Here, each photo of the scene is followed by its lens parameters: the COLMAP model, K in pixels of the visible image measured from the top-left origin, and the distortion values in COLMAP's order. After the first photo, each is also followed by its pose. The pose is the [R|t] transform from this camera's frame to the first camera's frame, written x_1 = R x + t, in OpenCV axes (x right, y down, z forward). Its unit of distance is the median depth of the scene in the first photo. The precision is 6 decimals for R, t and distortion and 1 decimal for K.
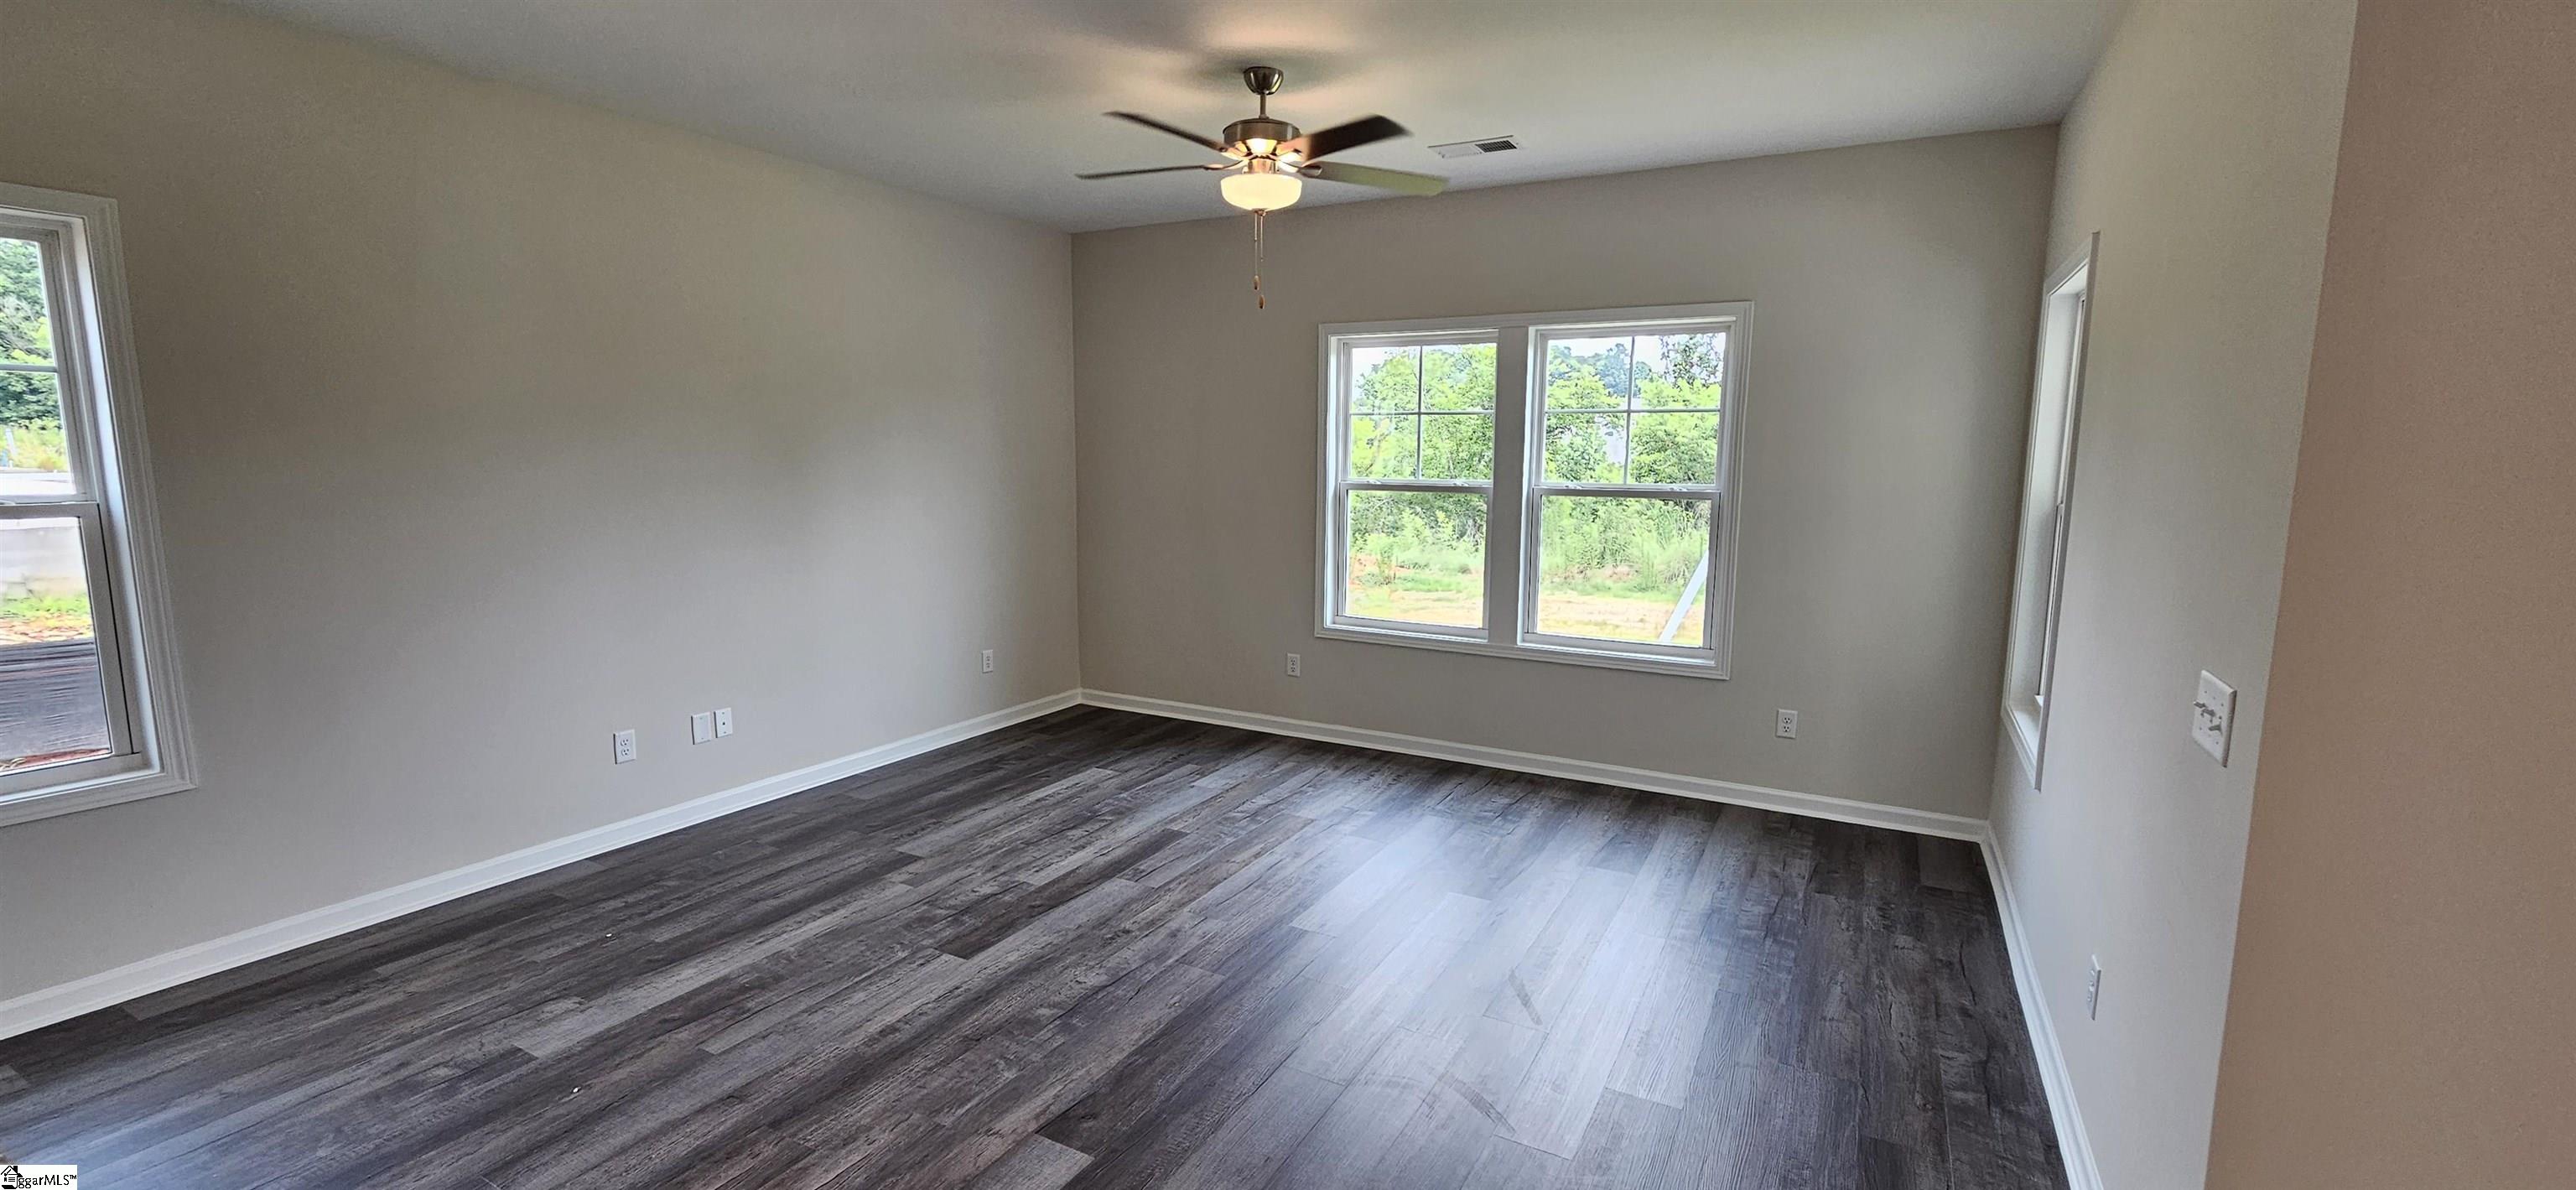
lens RADIAL K [[1062.5, 0, 1288.0], [0, 1062.5, 595.0], [0, 0, 1]] dist [-0.006041, -0.000679]
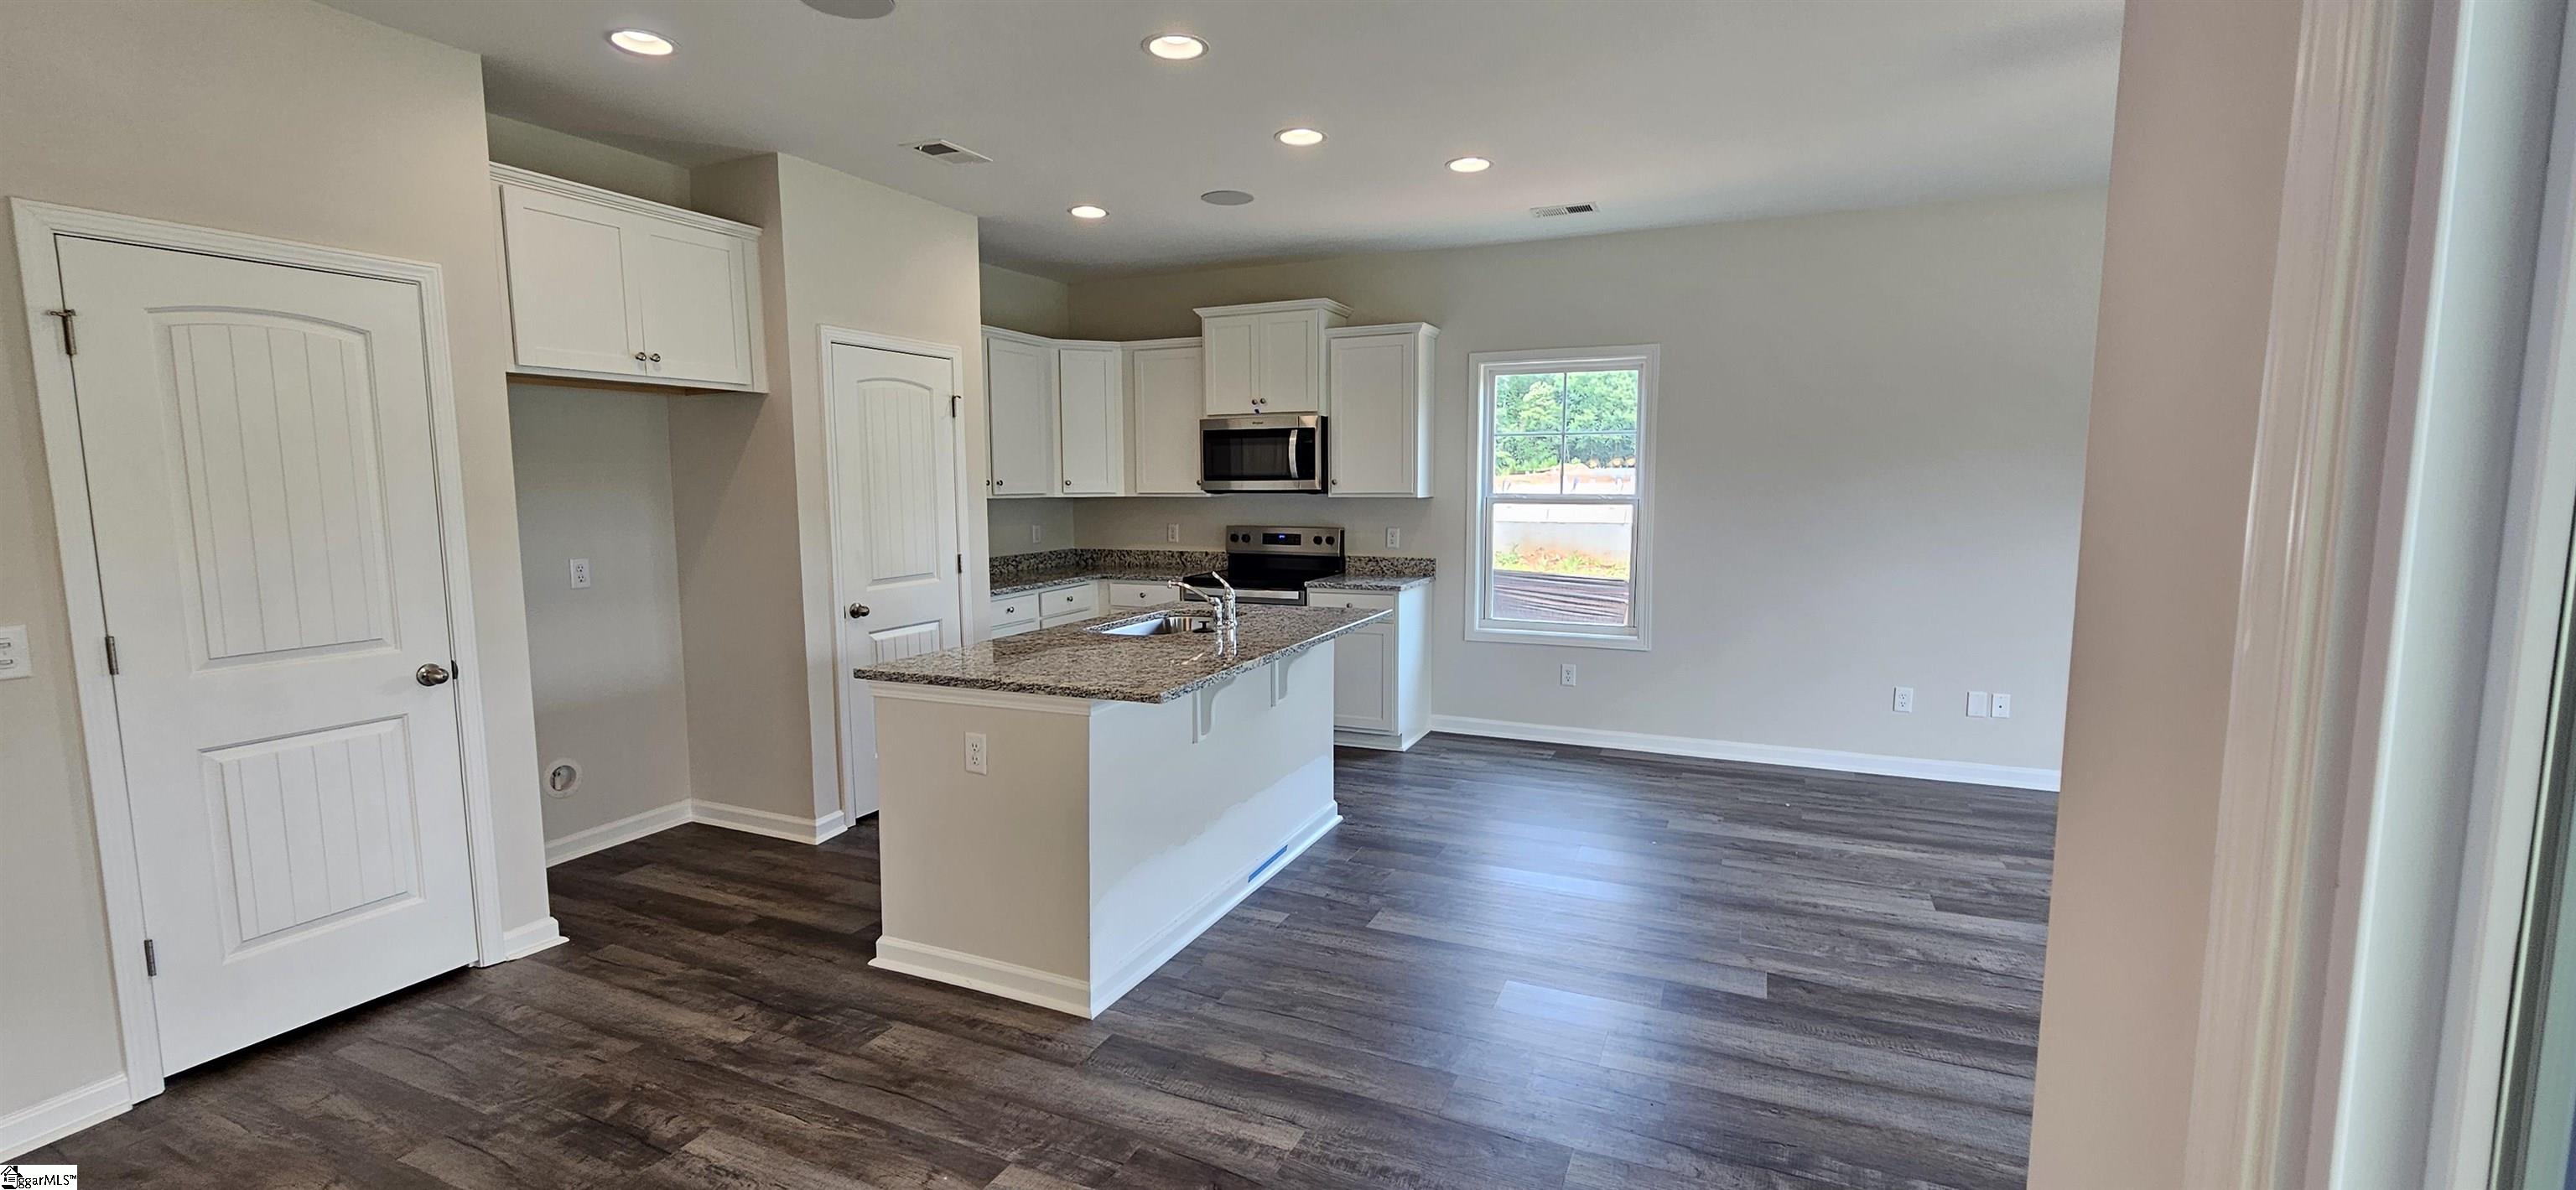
lens RADIAL K [[1059.7, 0, 1280.4], [0, 1059.7, 600.2], [0, 0, 1]] dist [-0.002370, -0.000157]
pose [[0.074176, 0.105739, -0.991624, 0.636058], [-0.127360, 0.987225, 0.095743, -0.002669], [0.989079, 0.119191, 0.086695, 0.145620]]
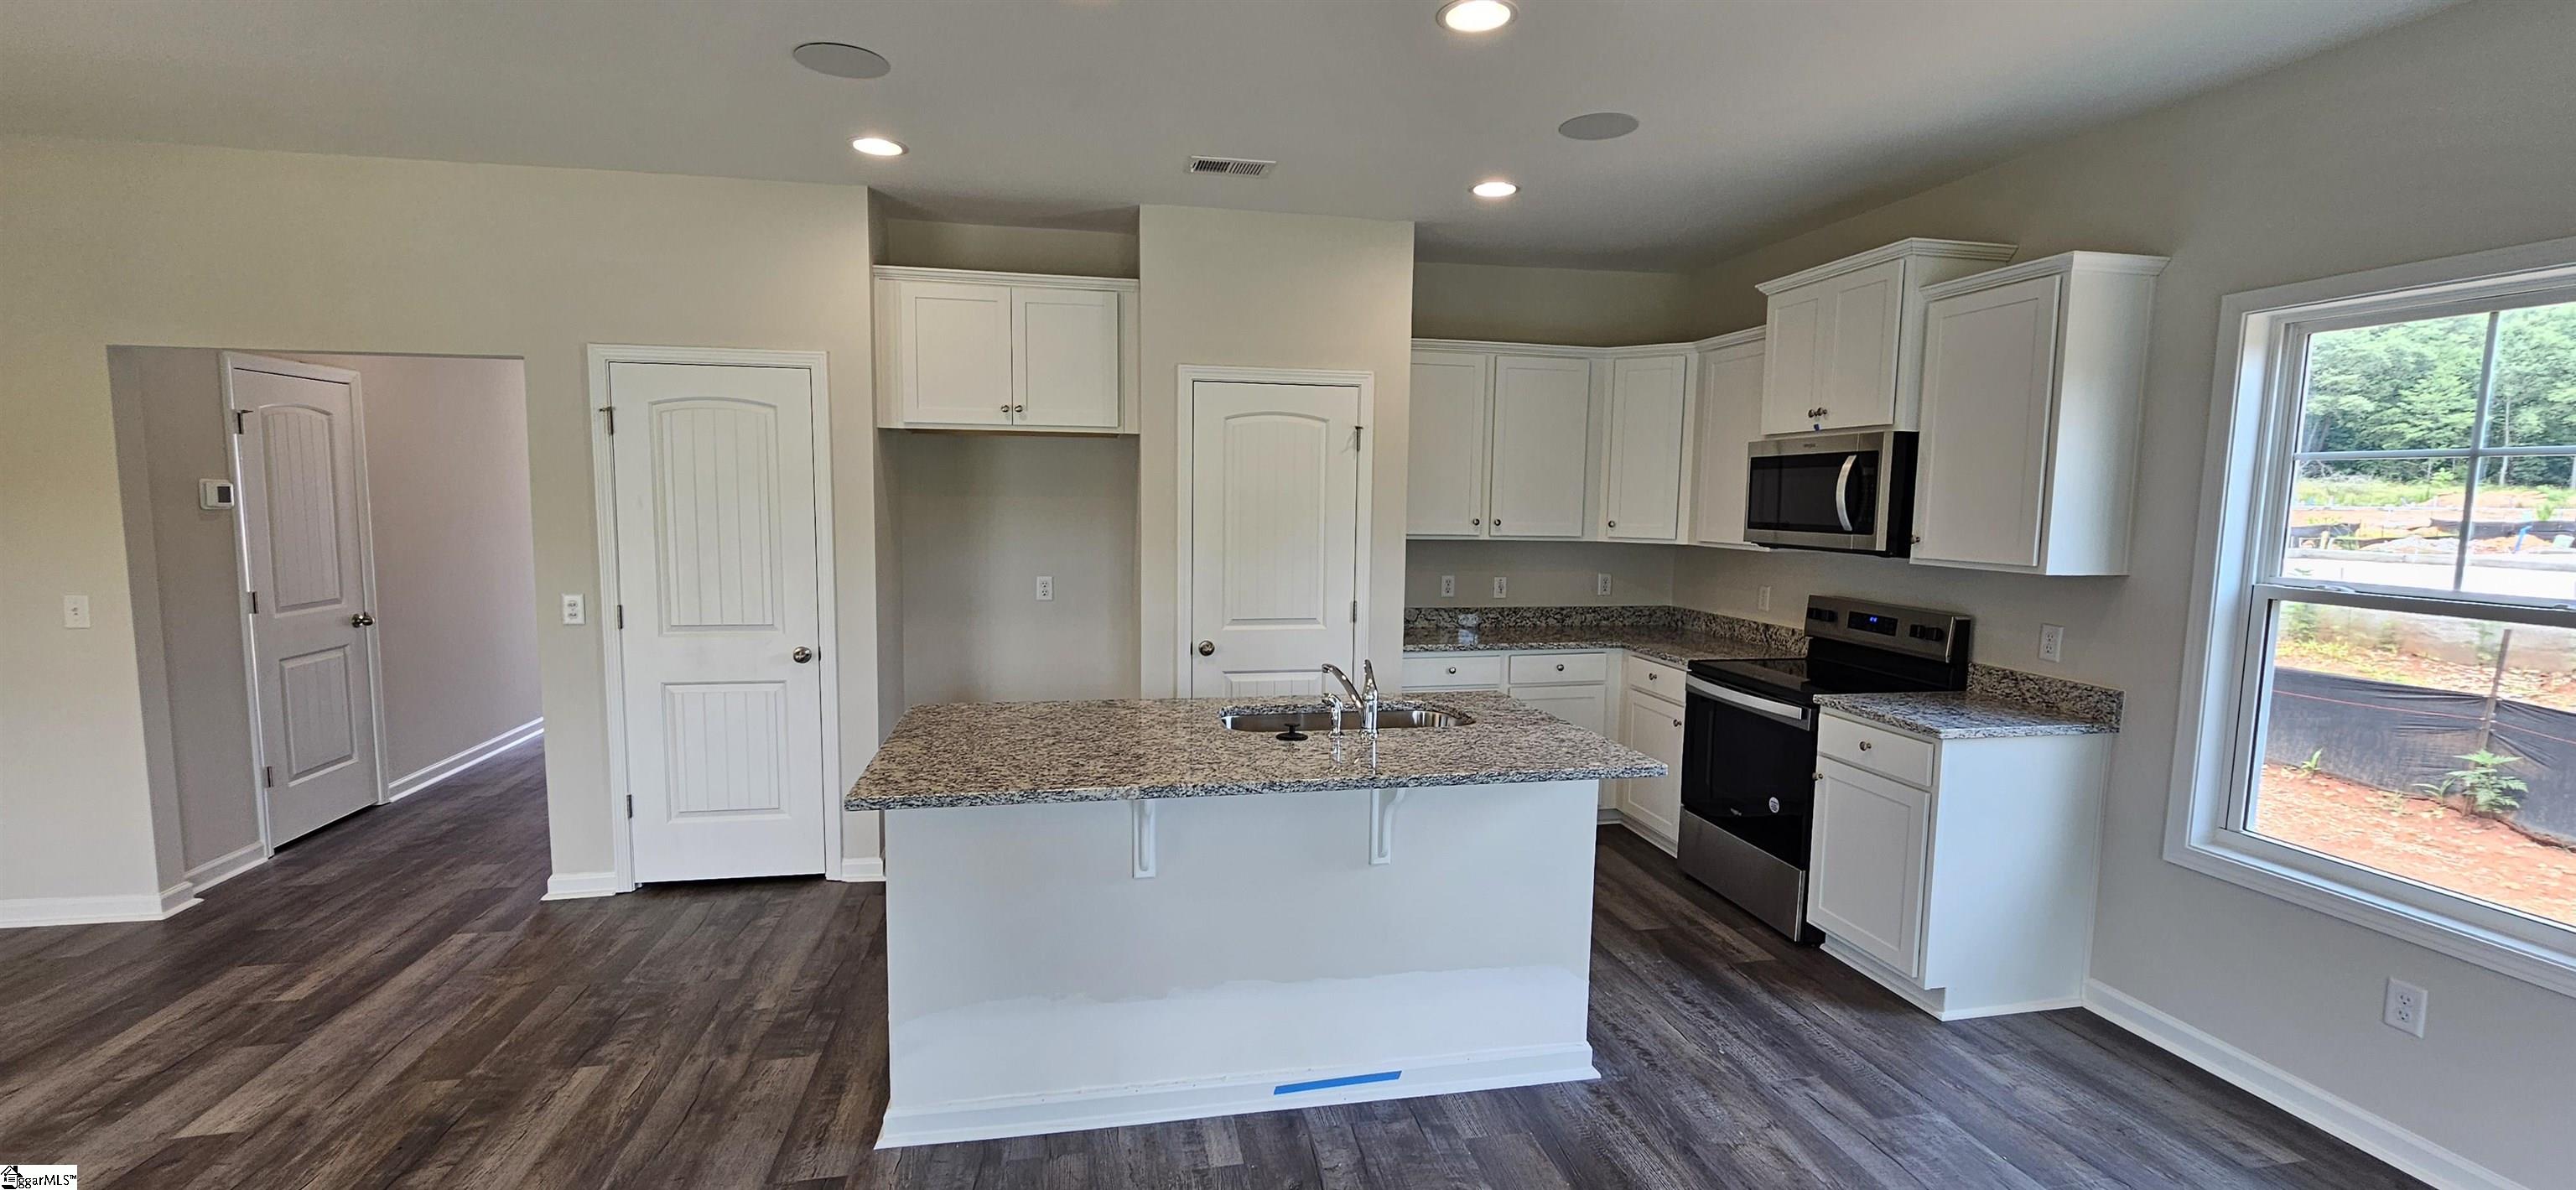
lens RADIAL K [[1059.7, 0, 1280.4], [0, 1059.7, 600.2], [0, 0, 1]] dist [-0.002370, -0.000157]
pose [[-0.767607, 0.045320, -0.639317, 0.096367], [-0.104740, 0.975217, 0.194890, -0.111130], [0.632305, 0.216561, -0.743836, 0.715554]]
